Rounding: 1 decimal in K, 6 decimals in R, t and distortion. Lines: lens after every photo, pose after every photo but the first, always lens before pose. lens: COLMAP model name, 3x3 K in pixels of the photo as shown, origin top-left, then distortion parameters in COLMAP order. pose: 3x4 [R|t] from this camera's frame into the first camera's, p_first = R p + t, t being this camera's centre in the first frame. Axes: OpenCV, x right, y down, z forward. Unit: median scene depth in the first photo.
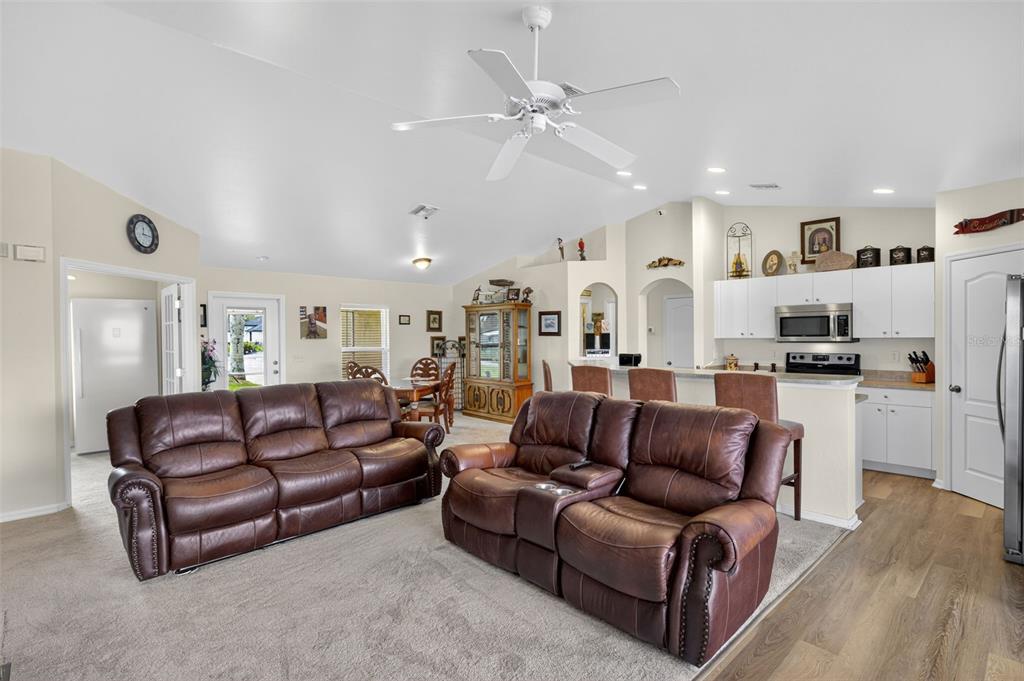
lens RADIAL K [[502.7, 0, 512.0], [0, 502.7, 340.5], [0, 0, 1]] dist [0.002095, 0.000070]
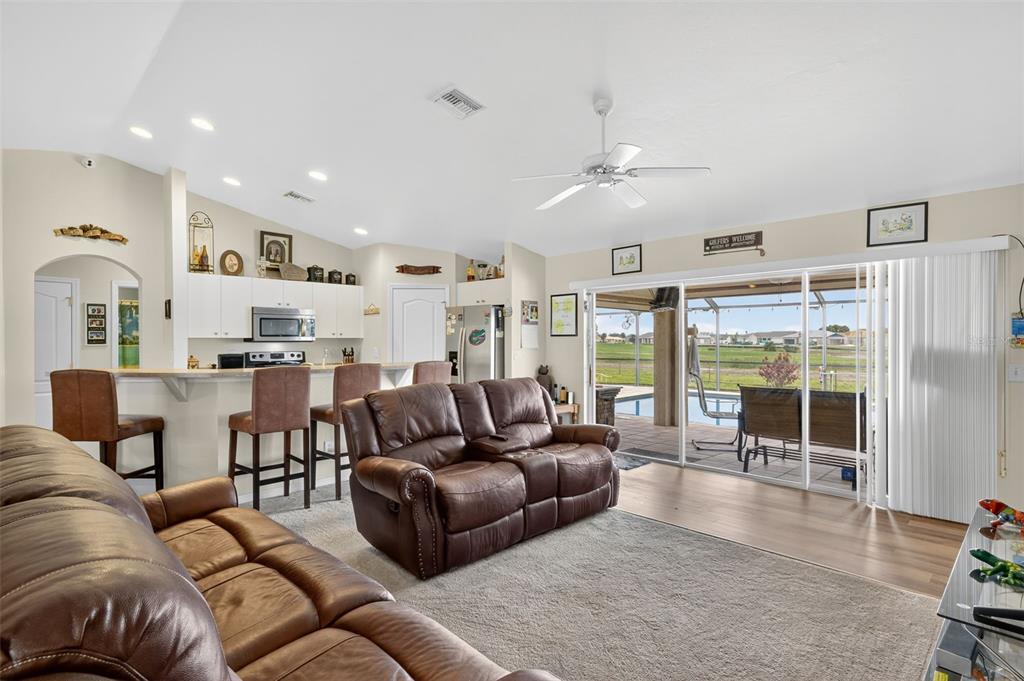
lens RADIAL K [[515.0, 0, 512.0], [0, 515.0, 340.5], [0, 0, 1]] dist [0.004222, 0.000043]
pose [[-0.018374, 0.005766, 0.999815, -0.563371], [0.008127, 0.999951, -0.005617, 0.011431], [-0.999798, 0.008022, -0.018420, 0.508412]]
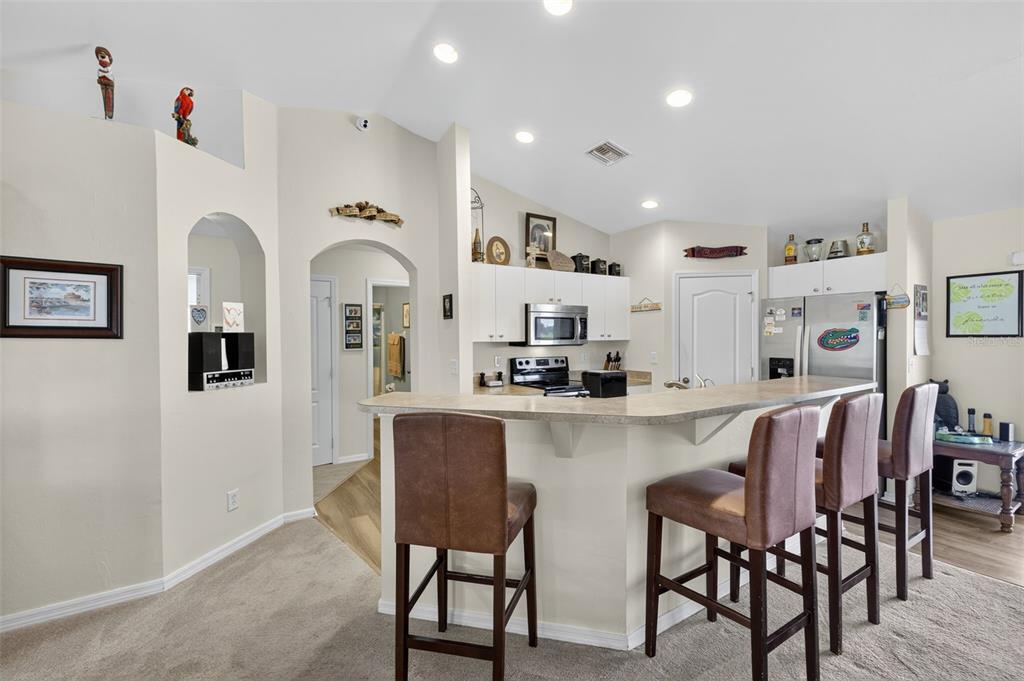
lens RADIAL K [[427.9, 0, 512.0], [0, 427.9, 340.5], [0, 0, 1]] dist [0.010326, -0.000122]
pose [[0.198639, -0.000572, 0.980073, -0.187798], [0.011715, 0.999930, -0.001791, -0.005153], [-0.980003, 0.011837, 0.198632, 0.919217]]
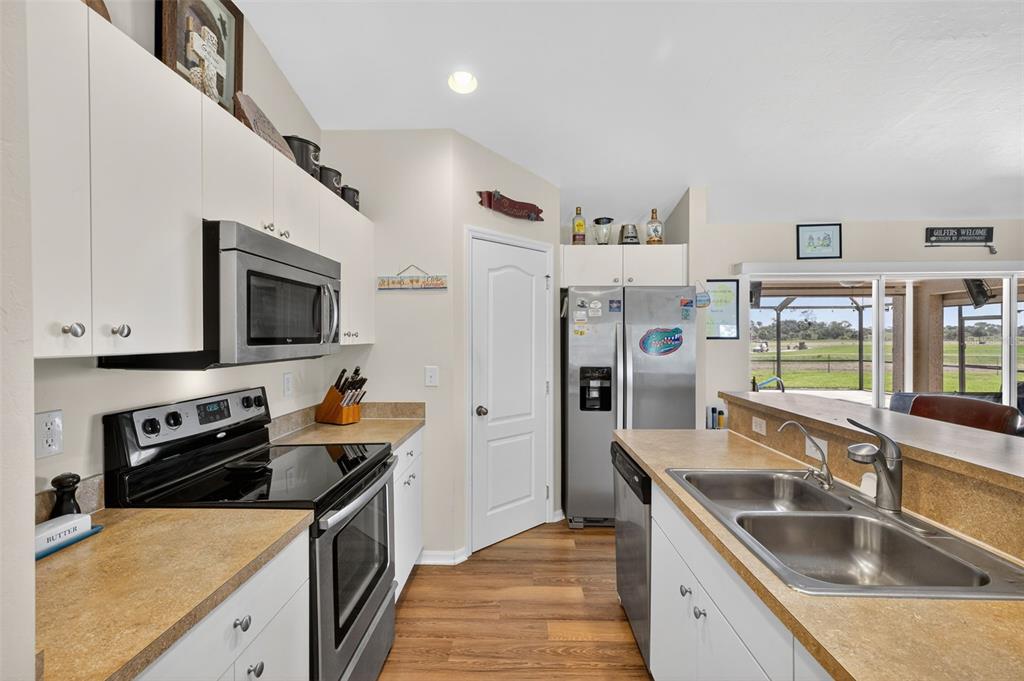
lens RADIAL K [[460.7, 0, 512.0], [0, 460.7, 340.5], [0, 0, 1]] dist [0.002076, 0.000509]
pose [[-0.704610, 0.005366, 0.709575, 0.276288], [0.013820, 0.999886, 0.006162, -0.009491], [-0.709461, 0.014148, -0.704603, 1.099400]]
